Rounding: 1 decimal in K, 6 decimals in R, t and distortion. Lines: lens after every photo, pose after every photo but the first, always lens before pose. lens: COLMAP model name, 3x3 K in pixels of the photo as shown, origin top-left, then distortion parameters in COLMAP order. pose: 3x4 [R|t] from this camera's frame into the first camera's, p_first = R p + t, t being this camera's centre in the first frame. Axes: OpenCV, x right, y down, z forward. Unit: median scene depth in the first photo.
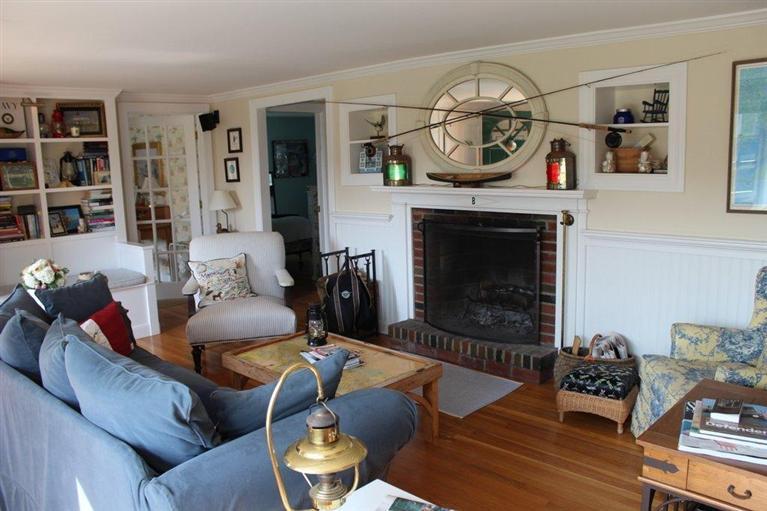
lens RADIAL K [[634.8, 0, 383.5], [0, 634.8, 255.5], [0, 0, 1]] dist [-0.169127, 0.151738]
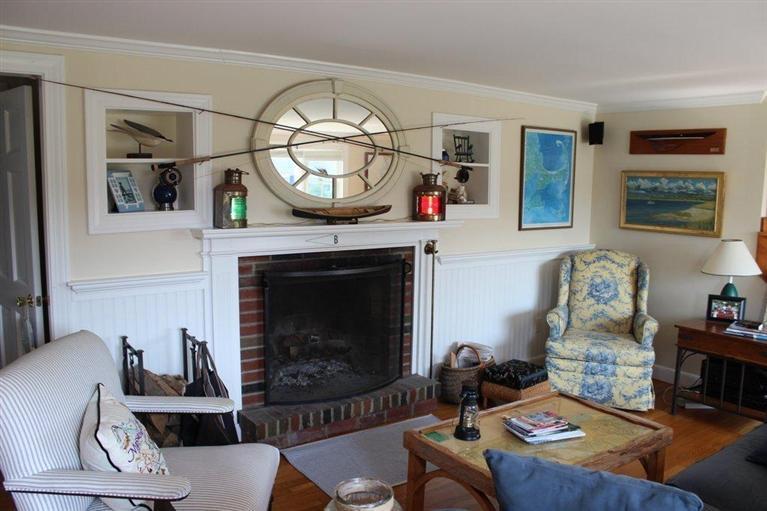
lens RADIAL K [[634.8, 0, 383.5], [0, 634.8, 255.5], [0, 0, 1]] dist [-0.169127, 0.151738]
pose [[0.187203, -0.083760, 0.978744, -0.604618], [0.137369, 0.988800, 0.058346, -0.093299], [-0.972669, 0.123527, 0.196612, 0.675487]]
